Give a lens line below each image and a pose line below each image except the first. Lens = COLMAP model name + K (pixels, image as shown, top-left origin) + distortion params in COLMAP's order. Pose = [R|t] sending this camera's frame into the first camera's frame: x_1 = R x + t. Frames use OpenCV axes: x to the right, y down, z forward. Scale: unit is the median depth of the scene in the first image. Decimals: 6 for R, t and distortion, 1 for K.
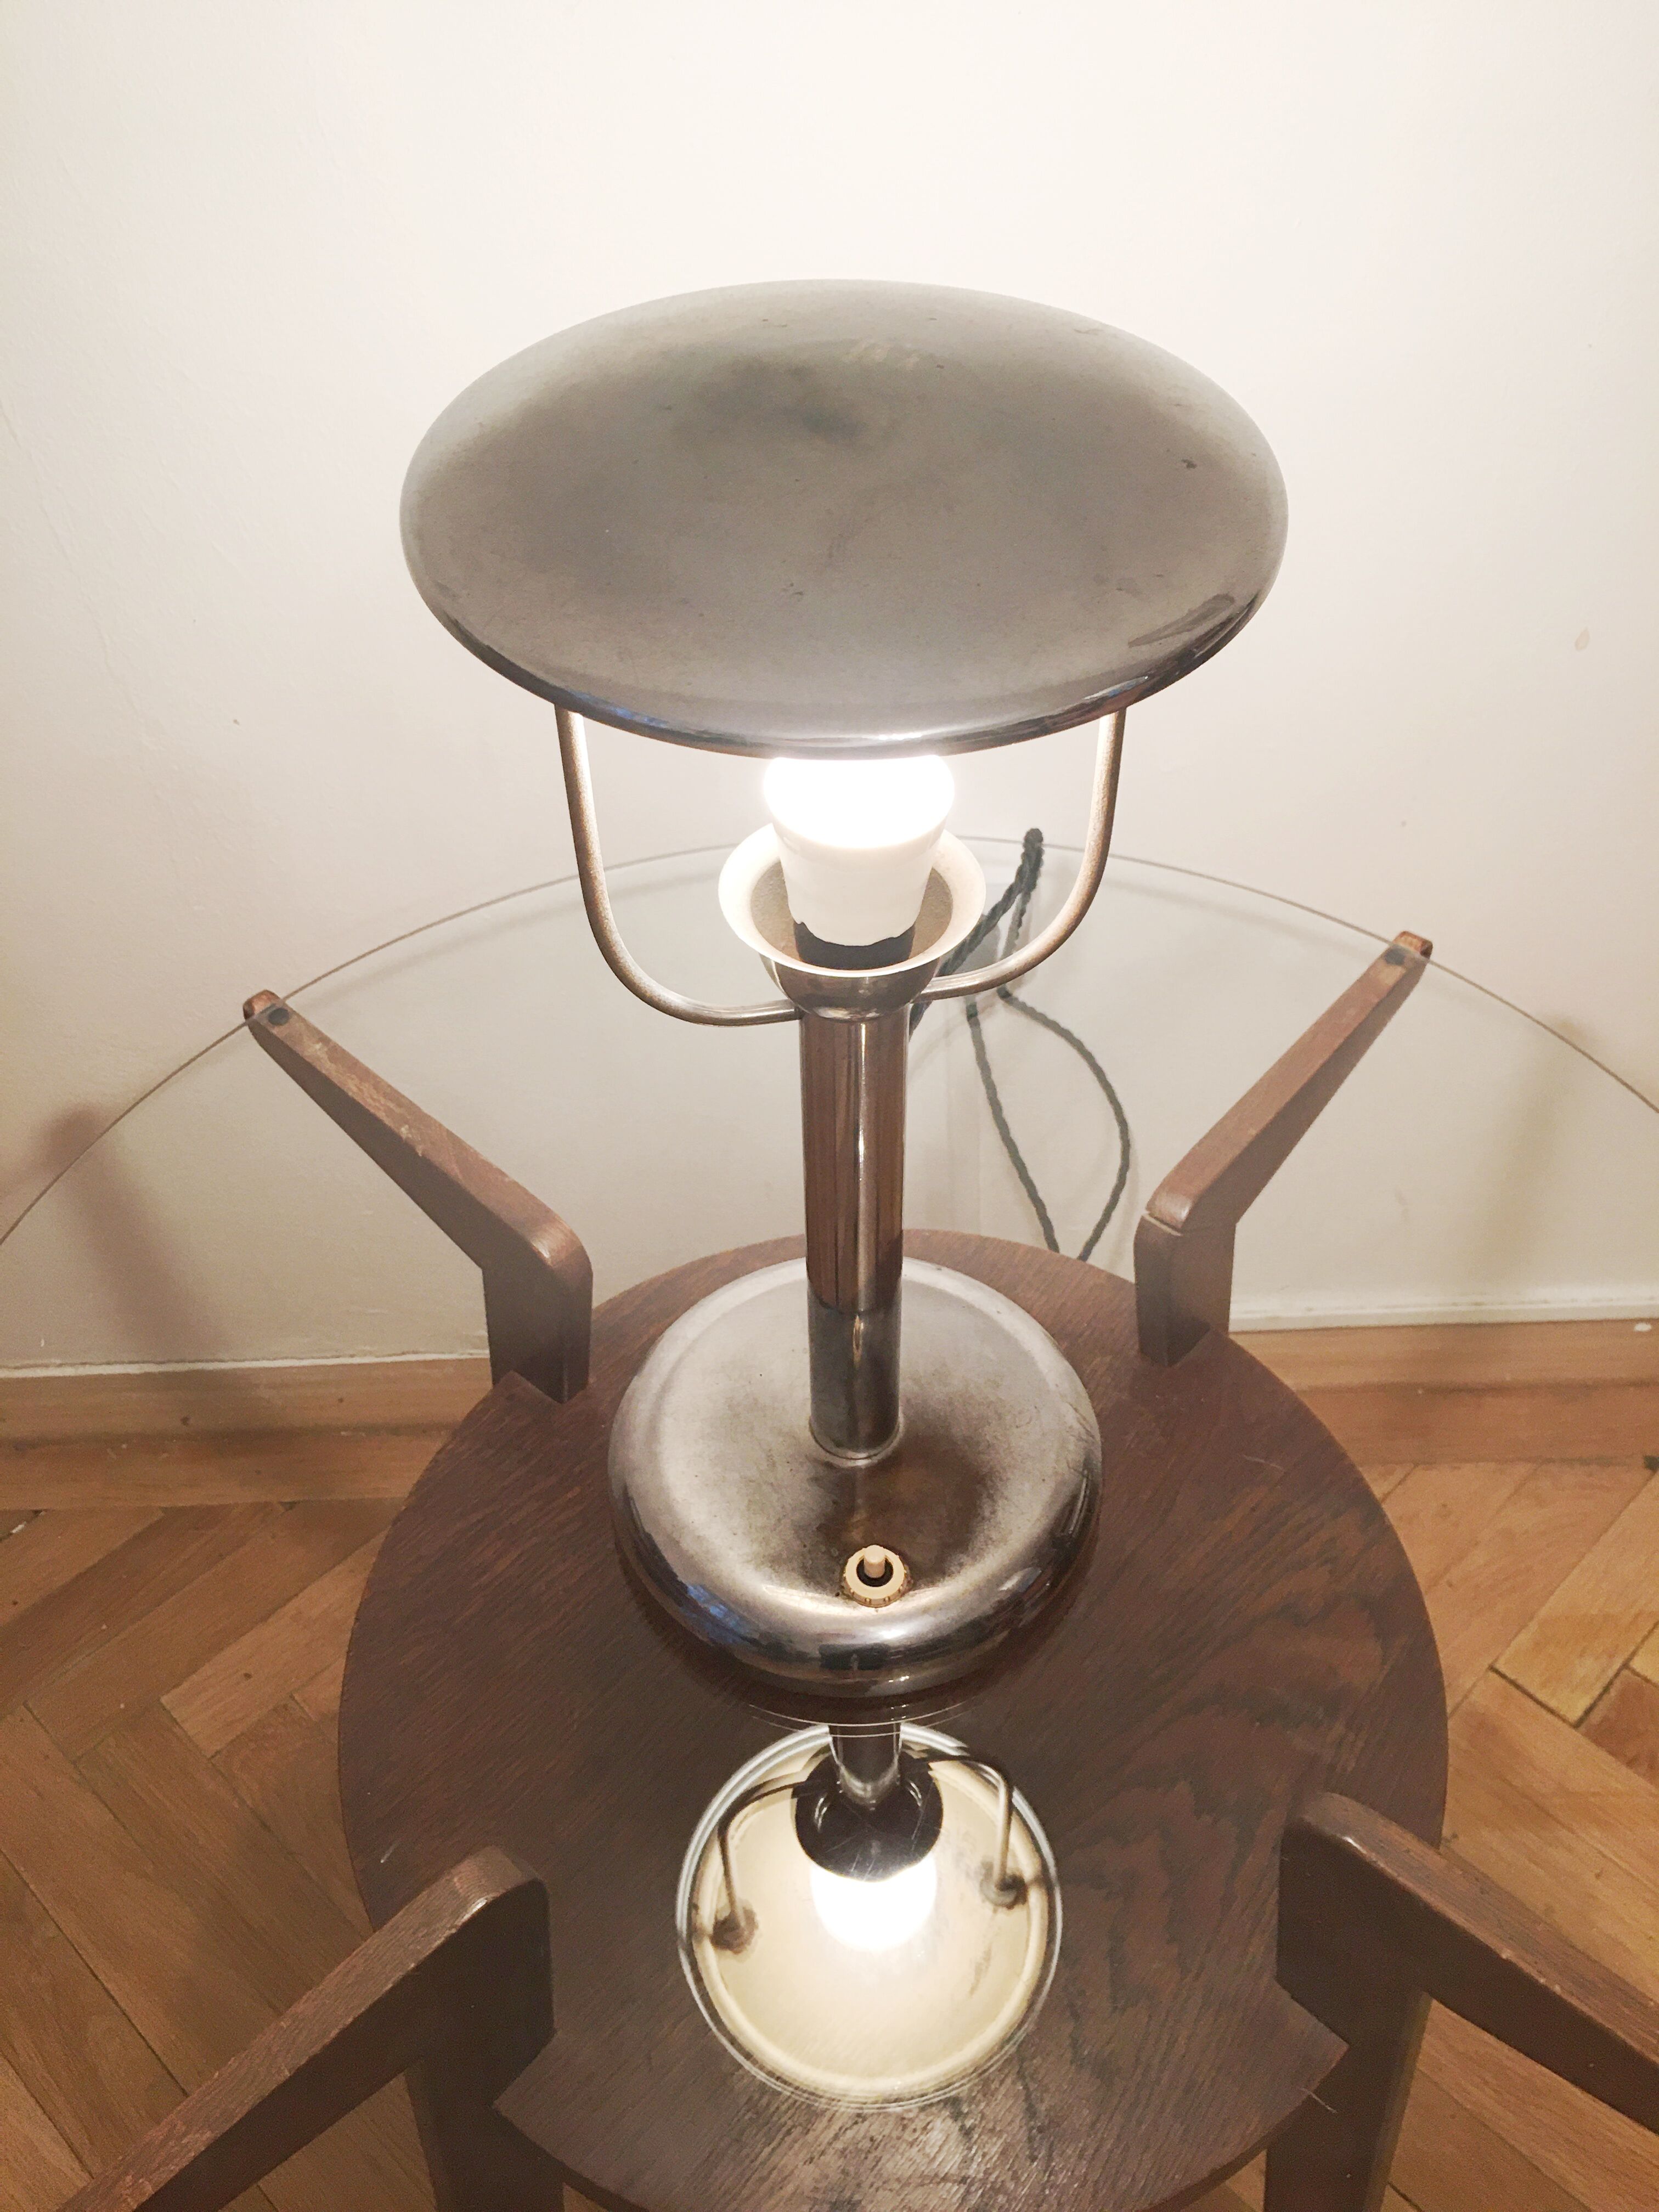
lens RADIAL K [[1894.9, 0, 829.5], [0, 1894.9, 1106.0], [0, 0, 1]] dist [0.107269, -0.178098]
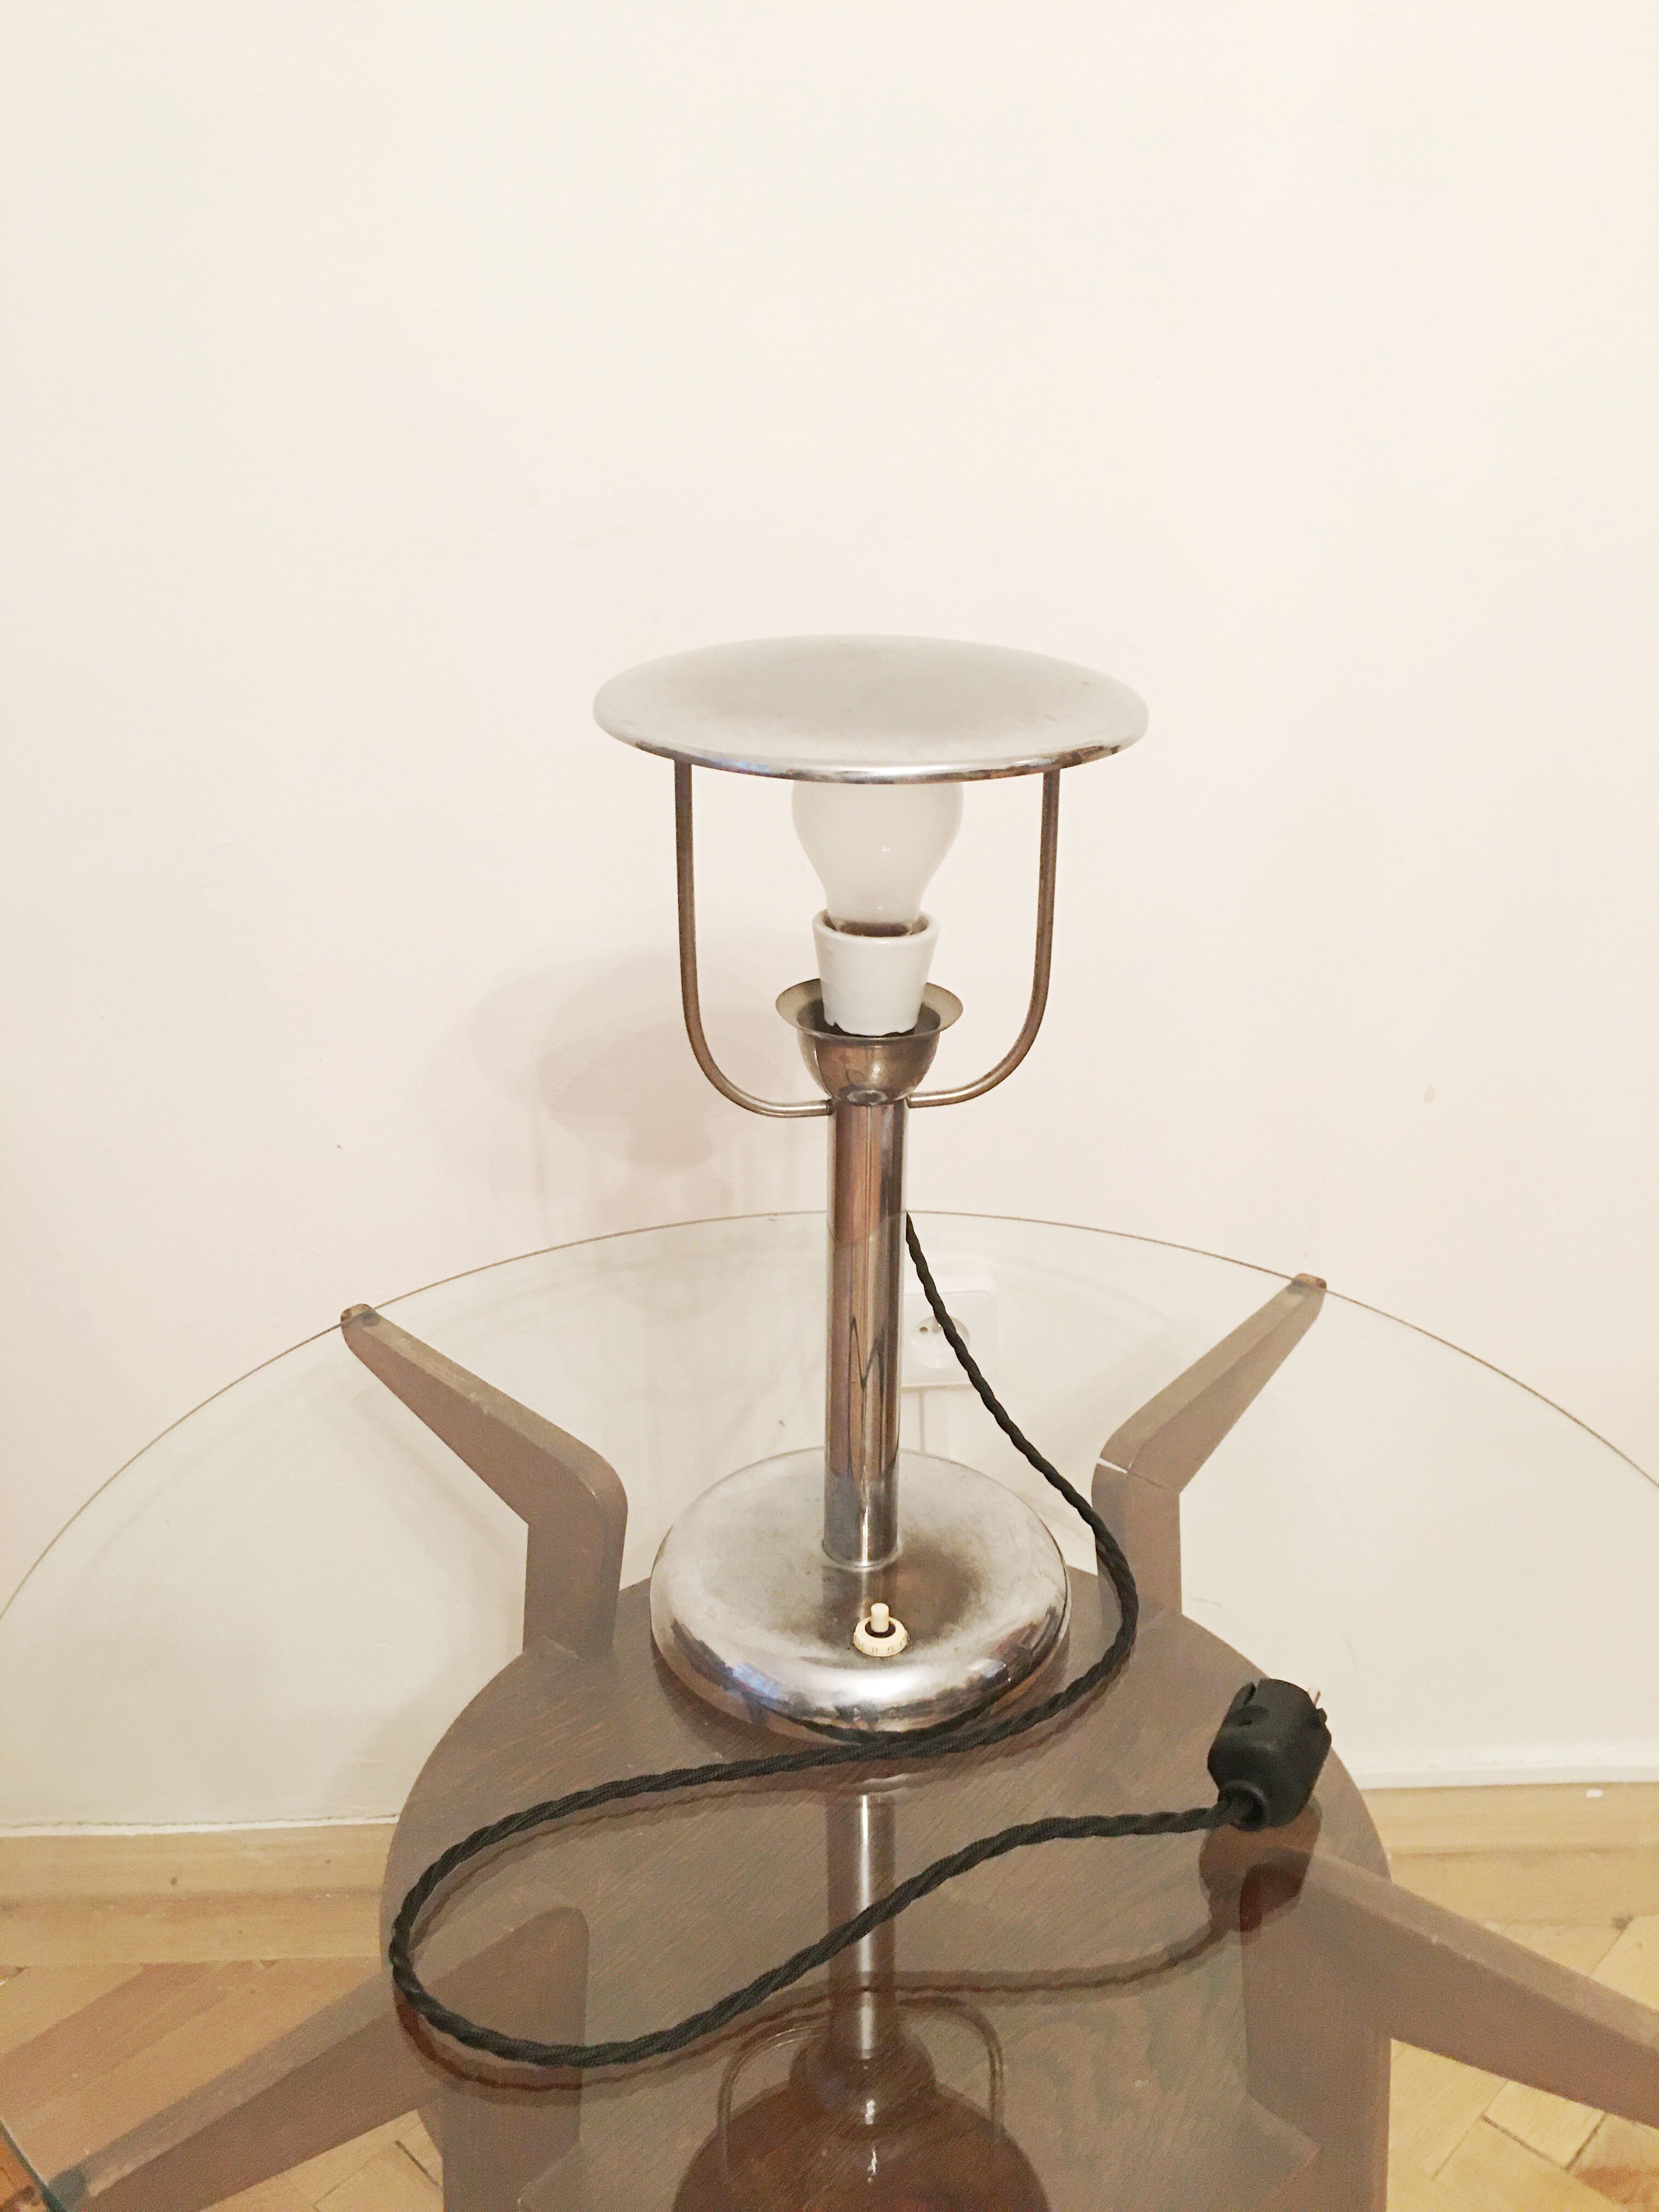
lens RADIAL K [[1894.9, 0, 829.5], [0, 1894.9, 1106.0], [0, 0, 1]] dist [0.107269, -0.178098]
pose [[0.999754, 0.013586, 0.017513, -0.024180], [-0.005918, 0.925058, -0.379780, 0.287217], [-0.021360, 0.379583, 0.924911, -0.165169]]
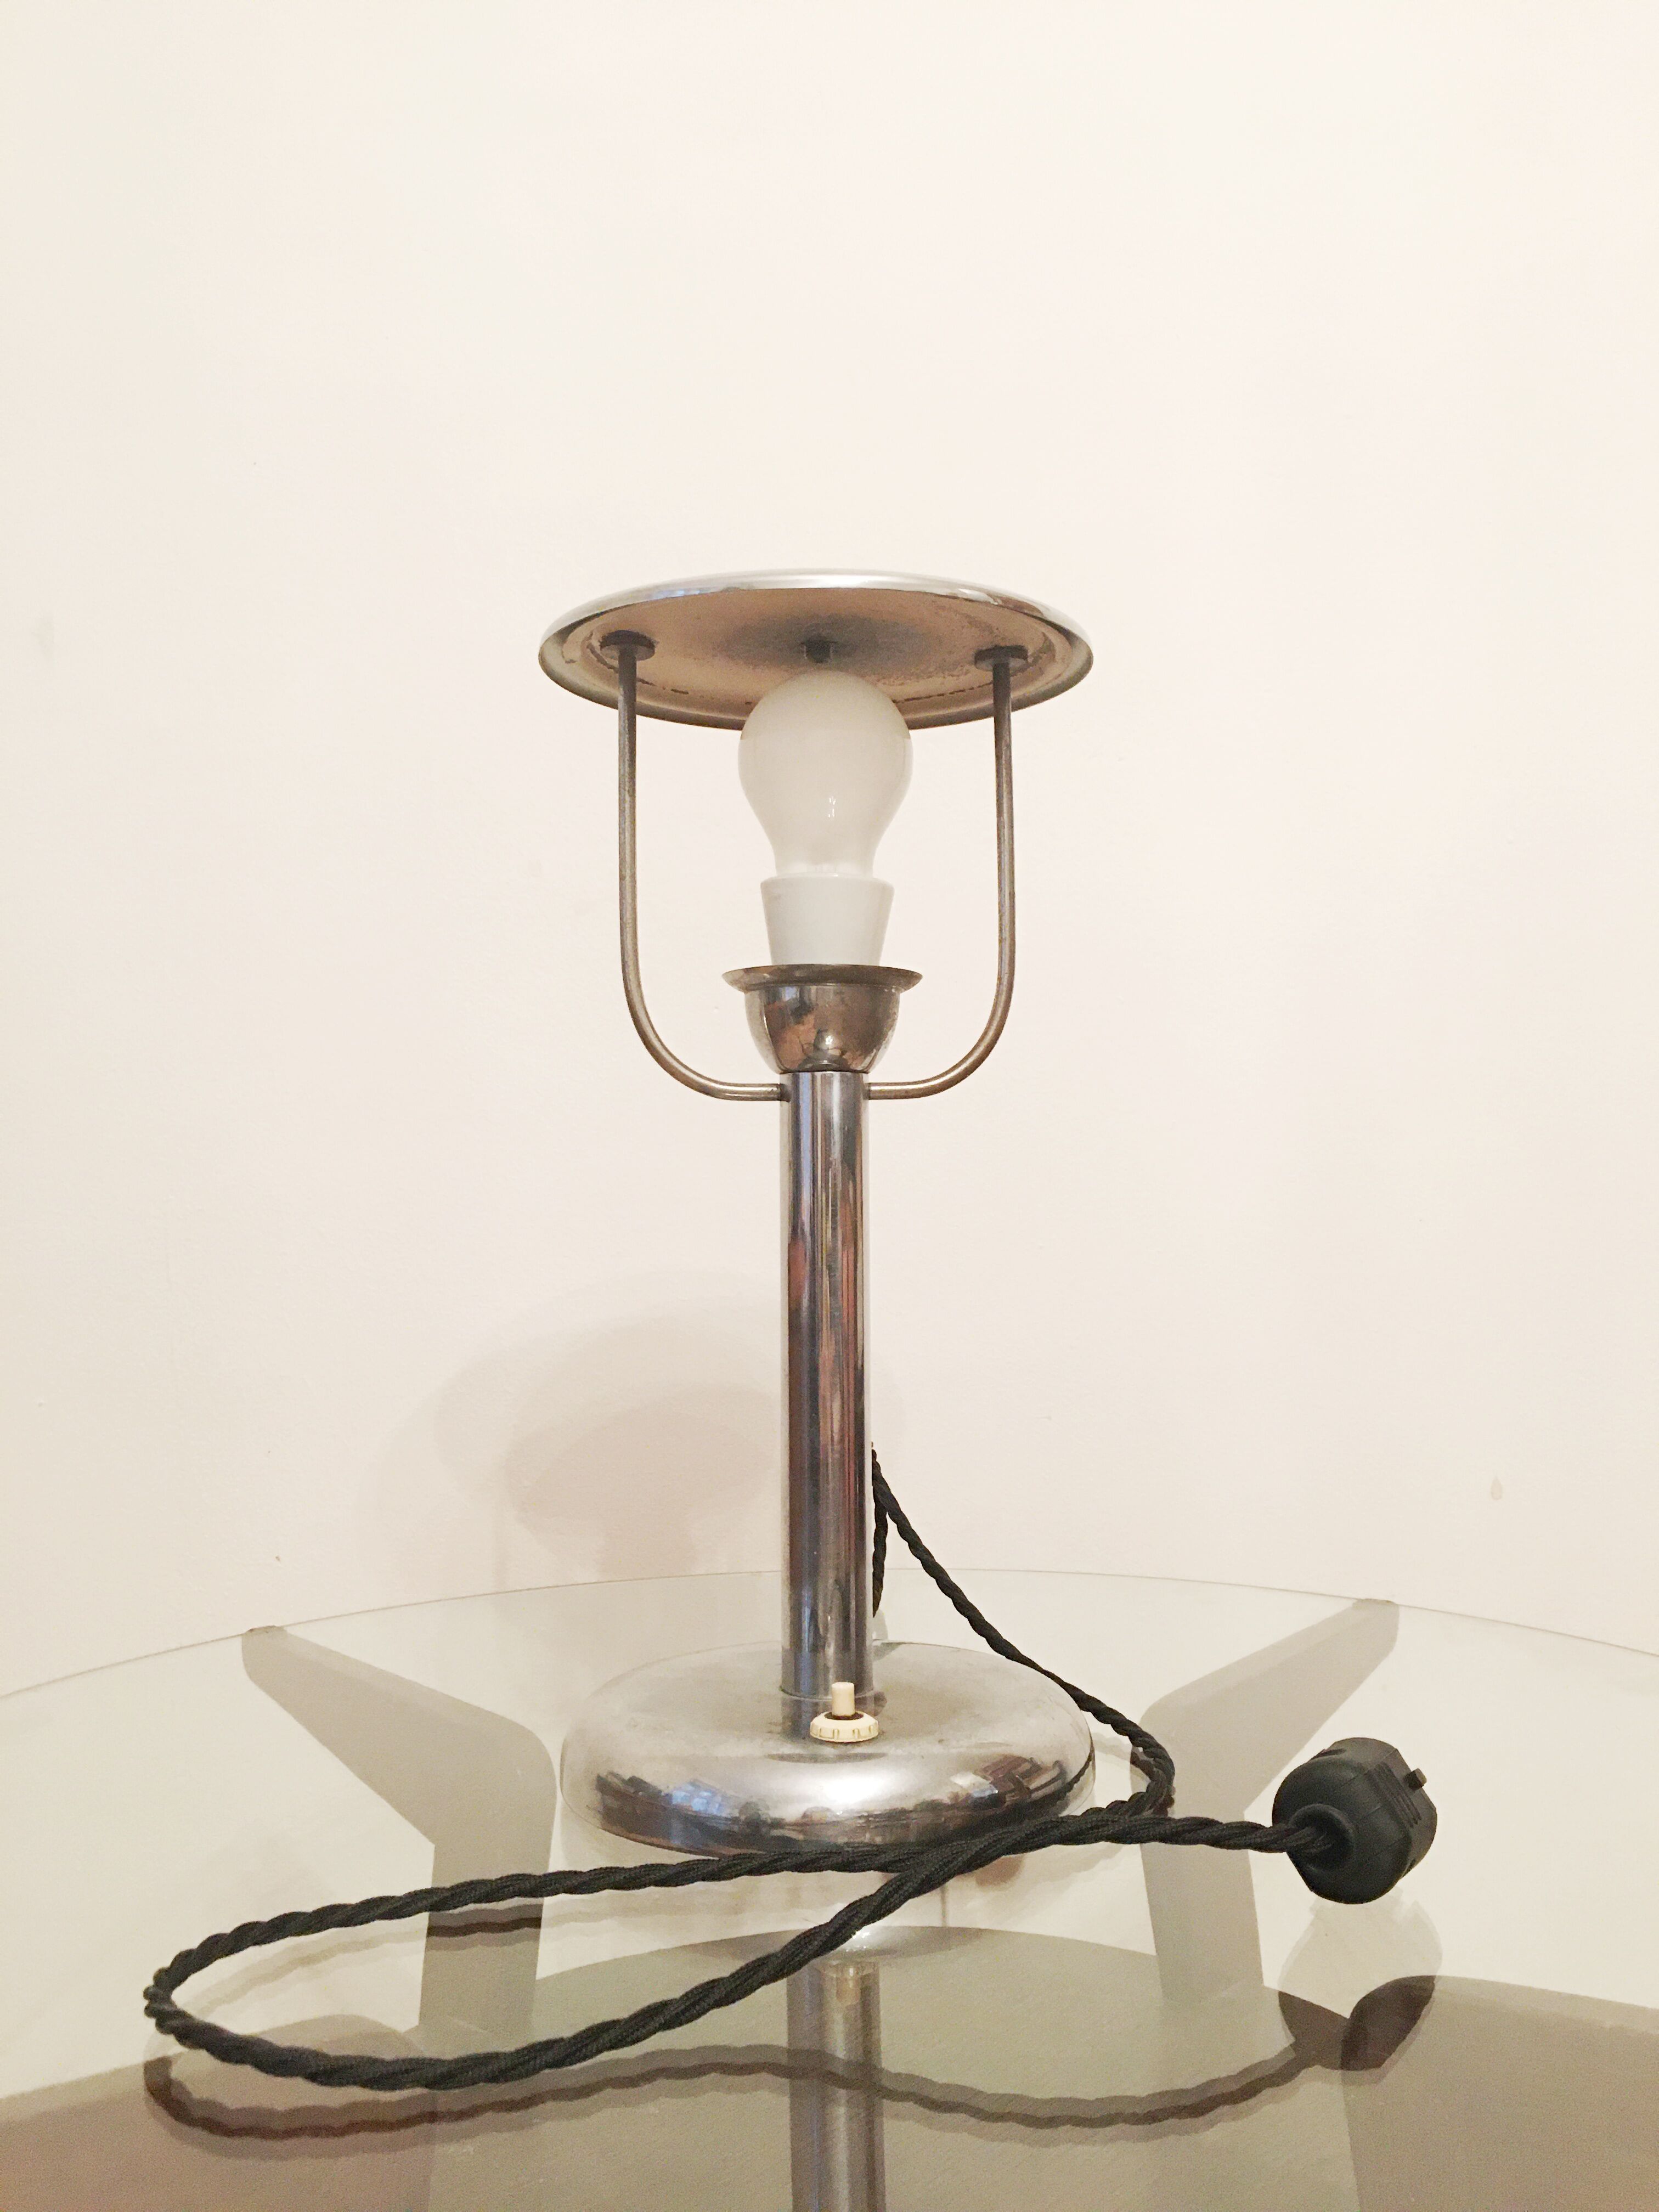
lens RADIAL K [[1902.5, 0, 824.1], [0, 1902.5, 1098.9], [0, 0, 1]] dist [0.097735, -0.133554]
pose [[0.999920, 0.003863, -0.012010, 0.017185], [-0.011571, 0.660202, -0.750999, 0.547981], [0.005027, 0.751079, 0.660194, 0.107102]]
